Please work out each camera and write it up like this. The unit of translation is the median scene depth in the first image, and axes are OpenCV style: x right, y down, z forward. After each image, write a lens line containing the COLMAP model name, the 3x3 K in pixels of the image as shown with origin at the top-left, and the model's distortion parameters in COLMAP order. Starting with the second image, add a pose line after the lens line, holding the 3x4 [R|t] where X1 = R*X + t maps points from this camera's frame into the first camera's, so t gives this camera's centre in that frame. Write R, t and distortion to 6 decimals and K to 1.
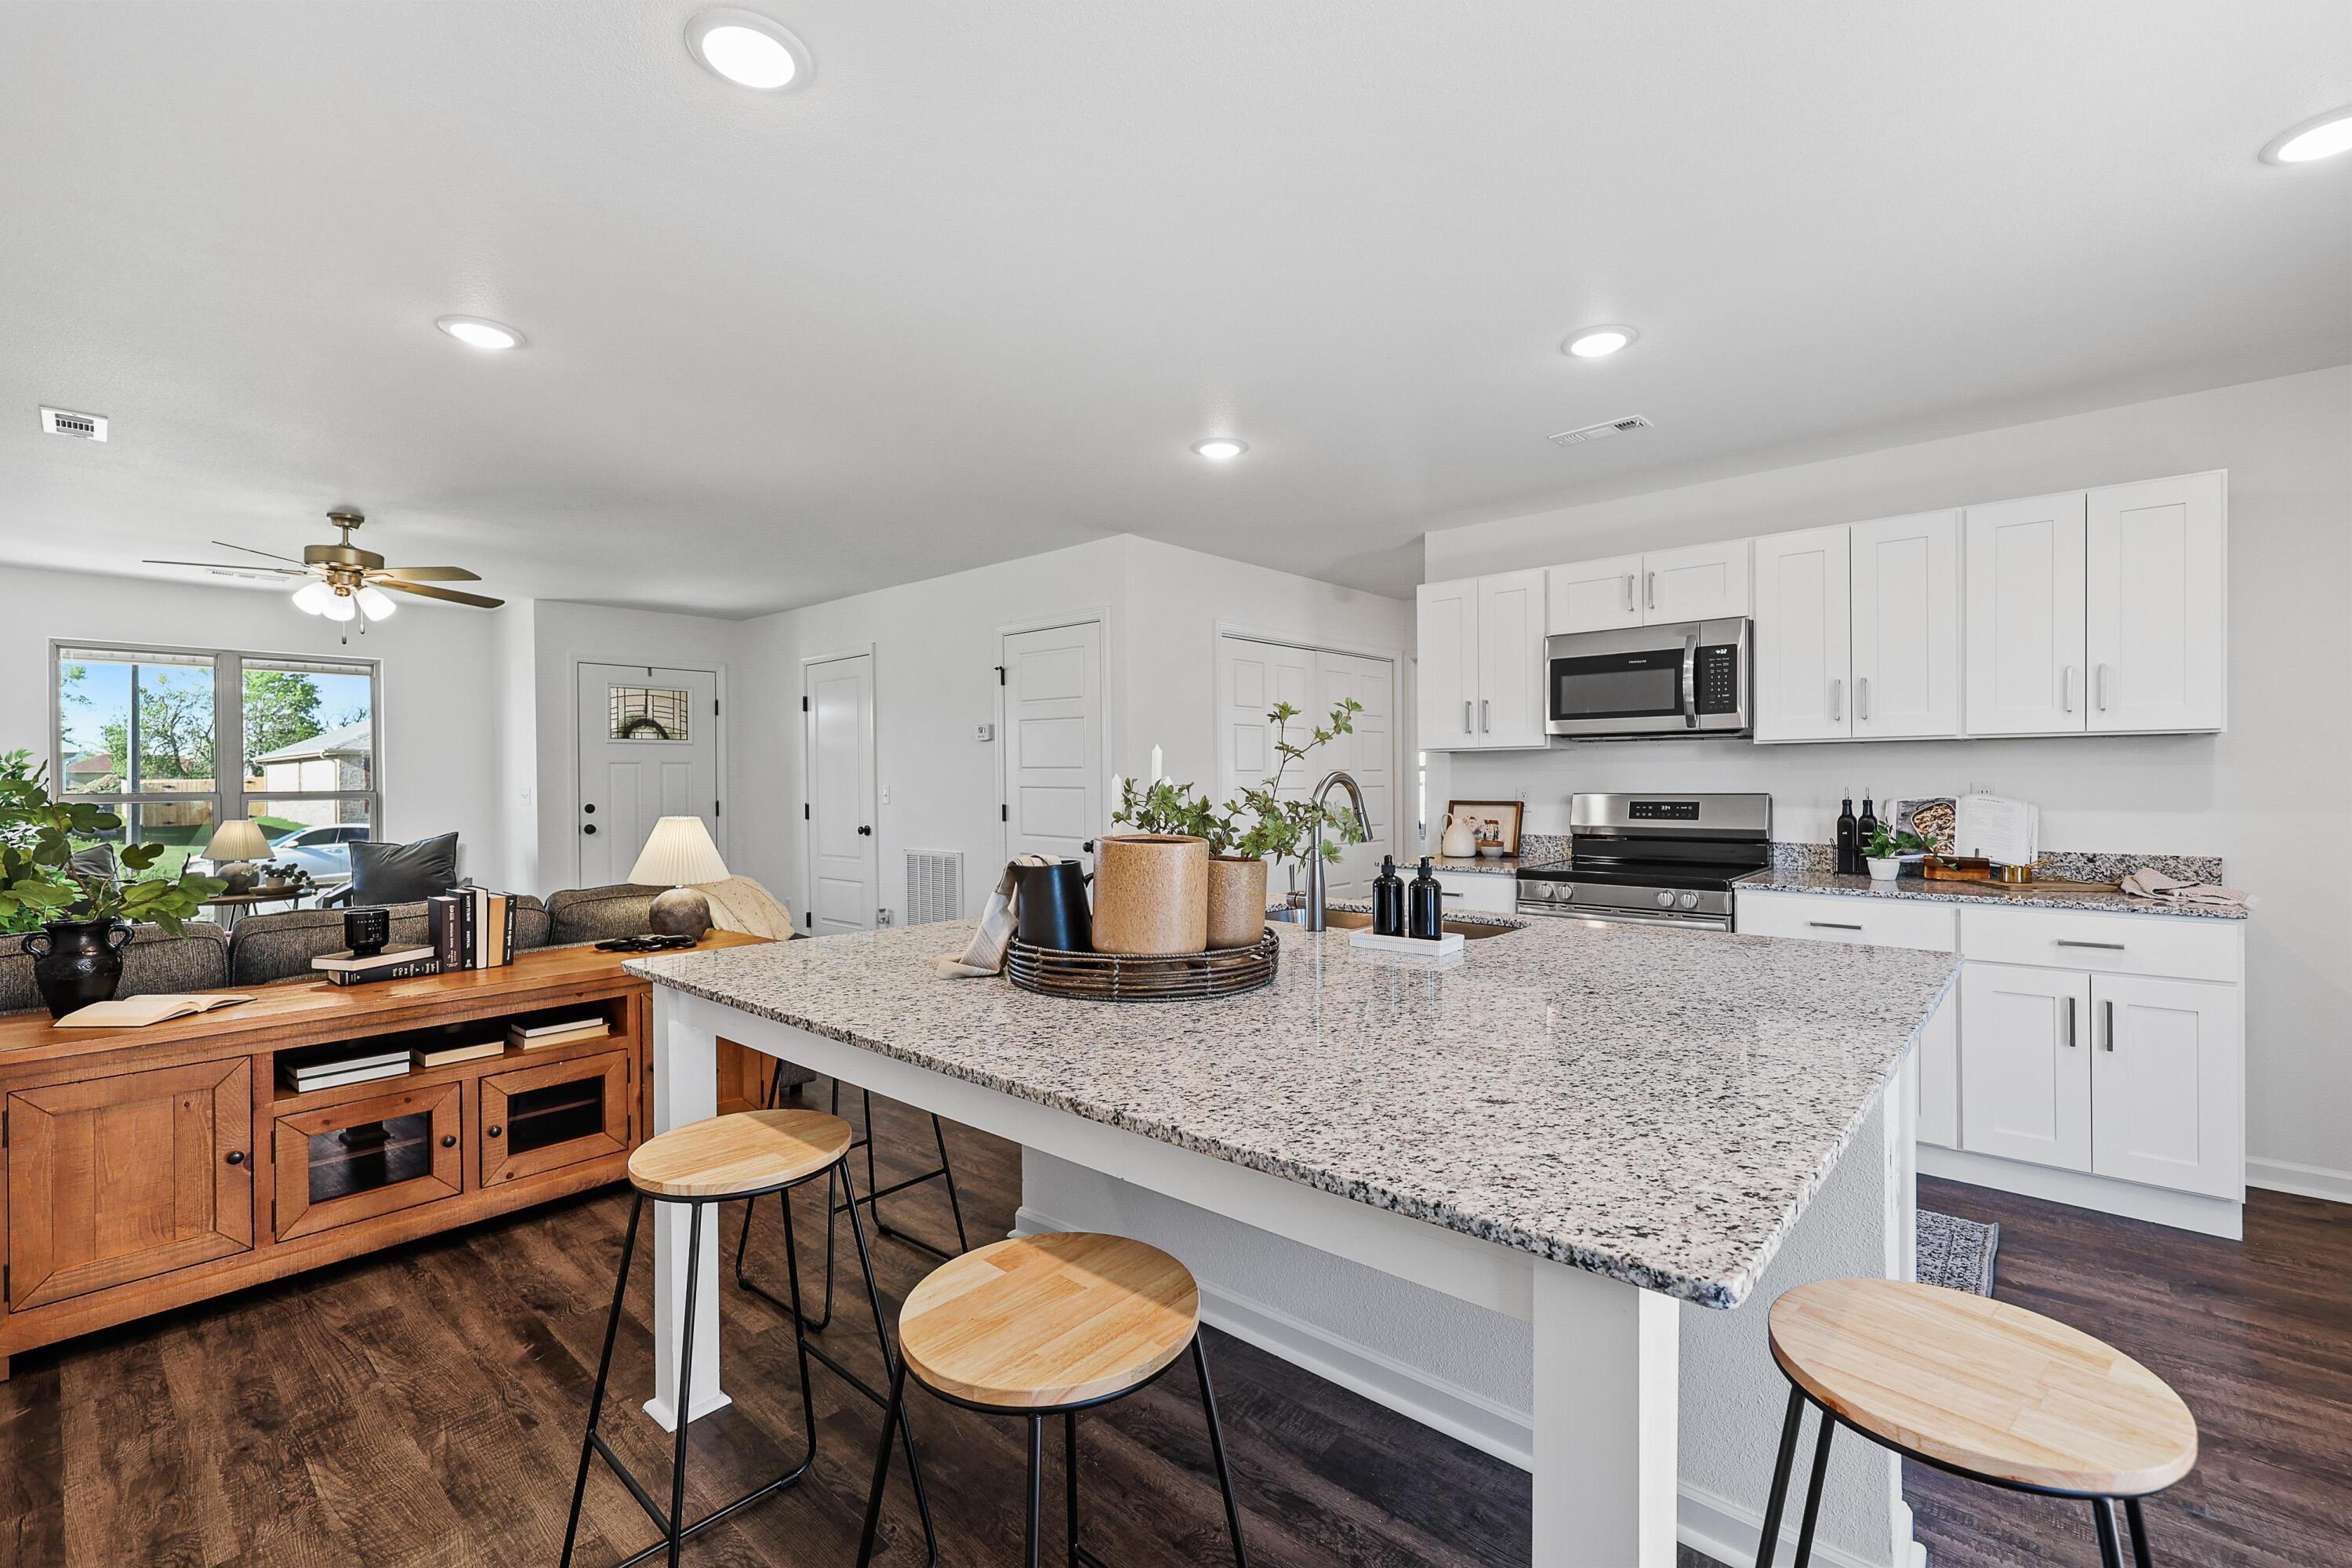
lens RADIAL K [[1035.1, 0, 1185.5], [0, 1035.1, 773.7], [0, 0, 1]] dist [-0.003501, 0.000754]
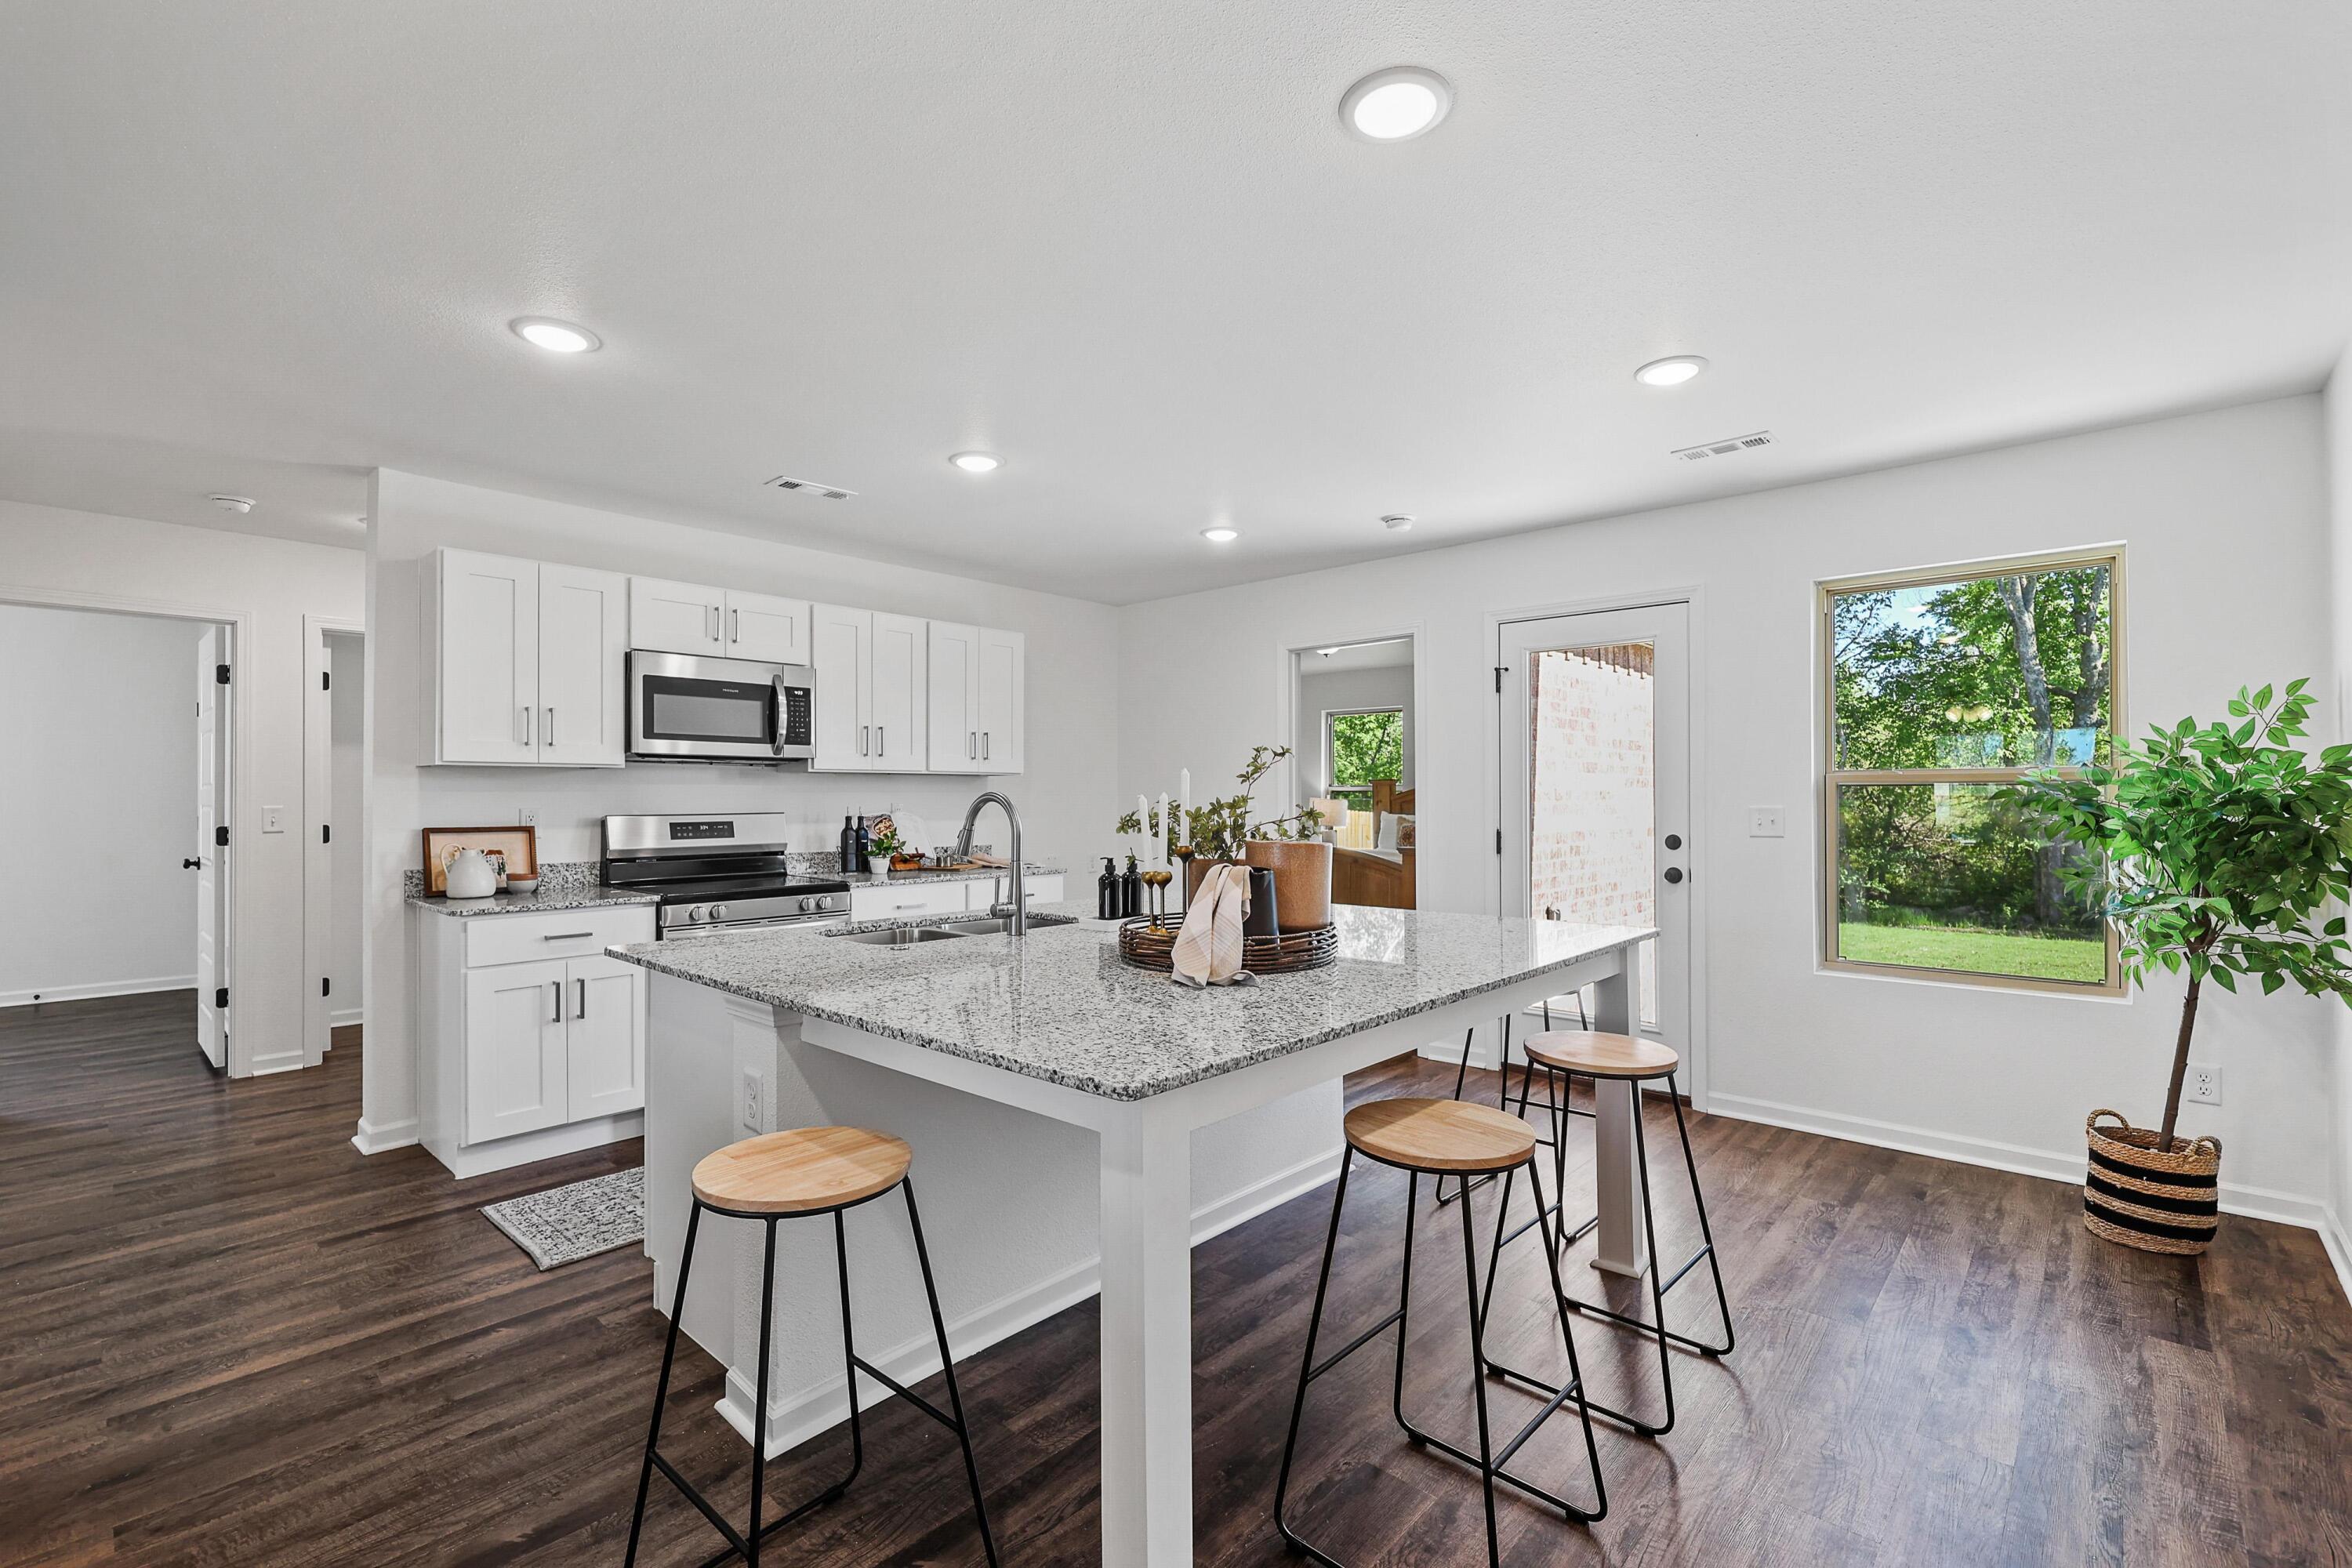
lens RADIAL K [[1035.1, 0, 1192.7], [0, 1035.1, 792.5], [0, 0, 1]] dist [-0.003501, 0.000754]
pose [[0.000908, 0.009637, 0.999953, -0.650309], [-0.002276, 0.999951, -0.009635, 0.006487], [-0.999997, -0.002267, 0.000930, 0.536168]]
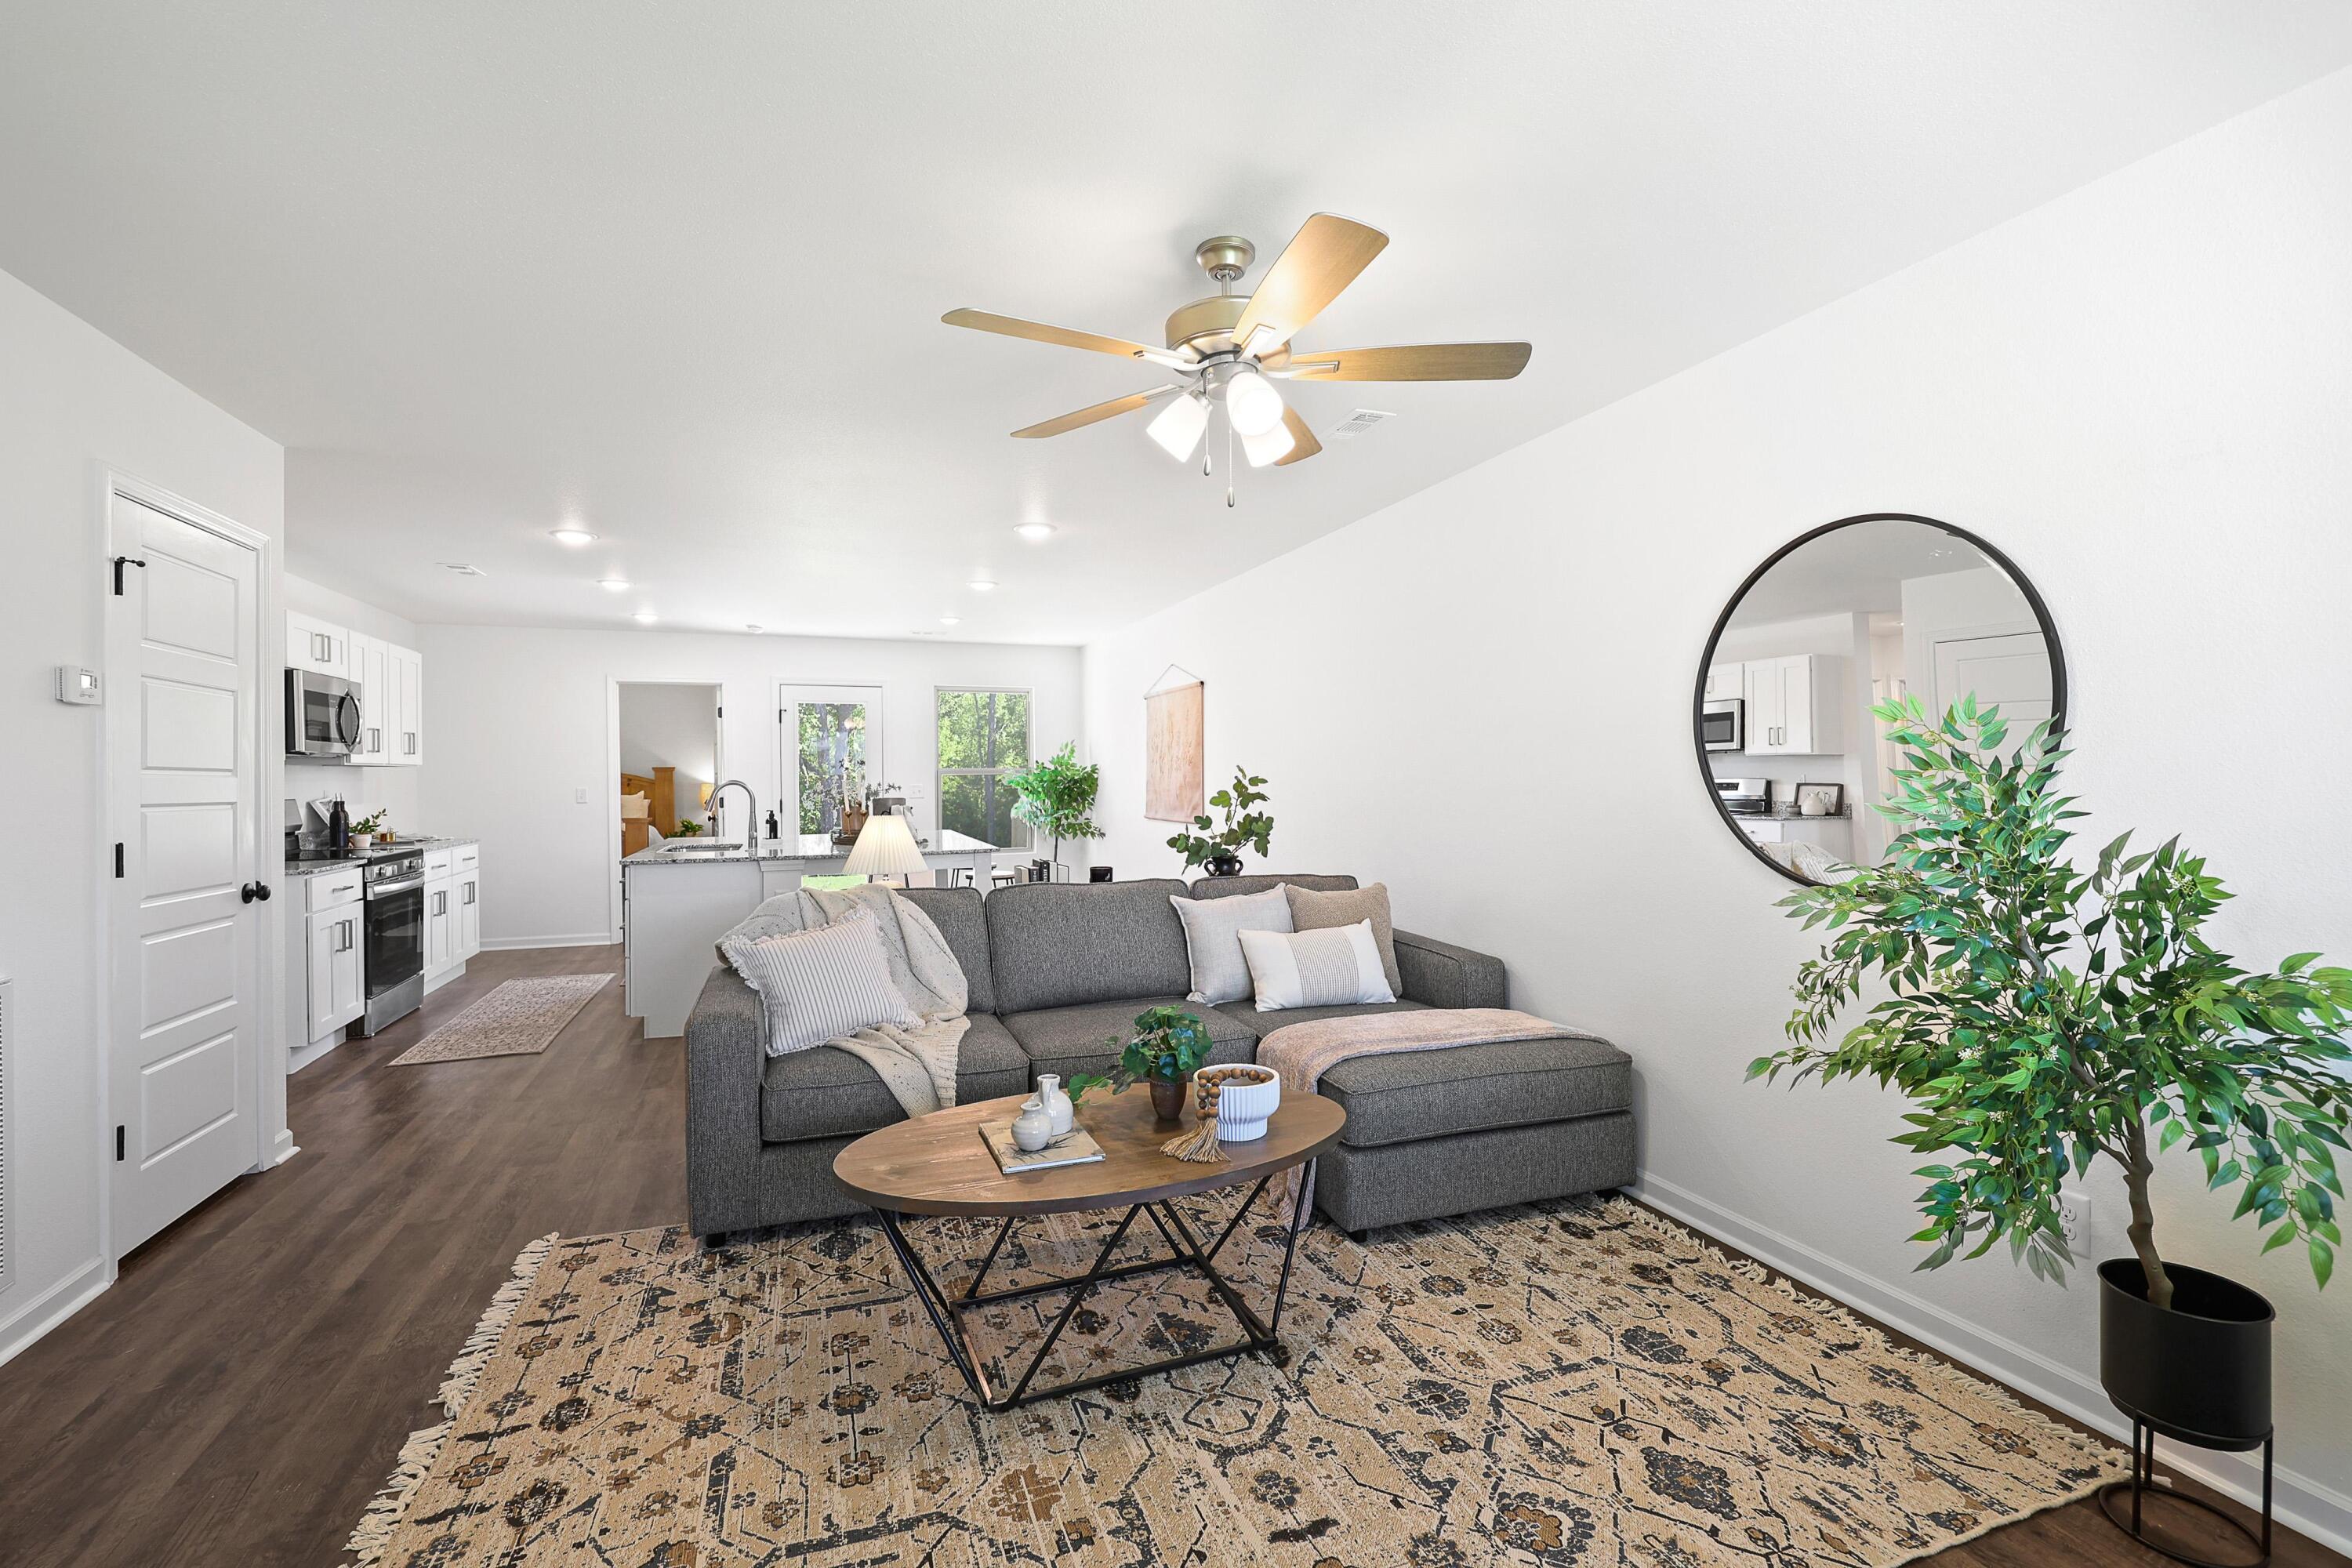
lens RADIAL K [[1035.1, 0, 1176.3], [0, 1035.1, 775.7], [0, 0, 1]] dist [-0.003501, 0.000754]
pose [[-0.883814, 0.010975, 0.467709, -1.187028], [0.013348, 0.999909, 0.001759, 0.000751], [-0.467647, 0.007797, -0.883881, 1.700599]]
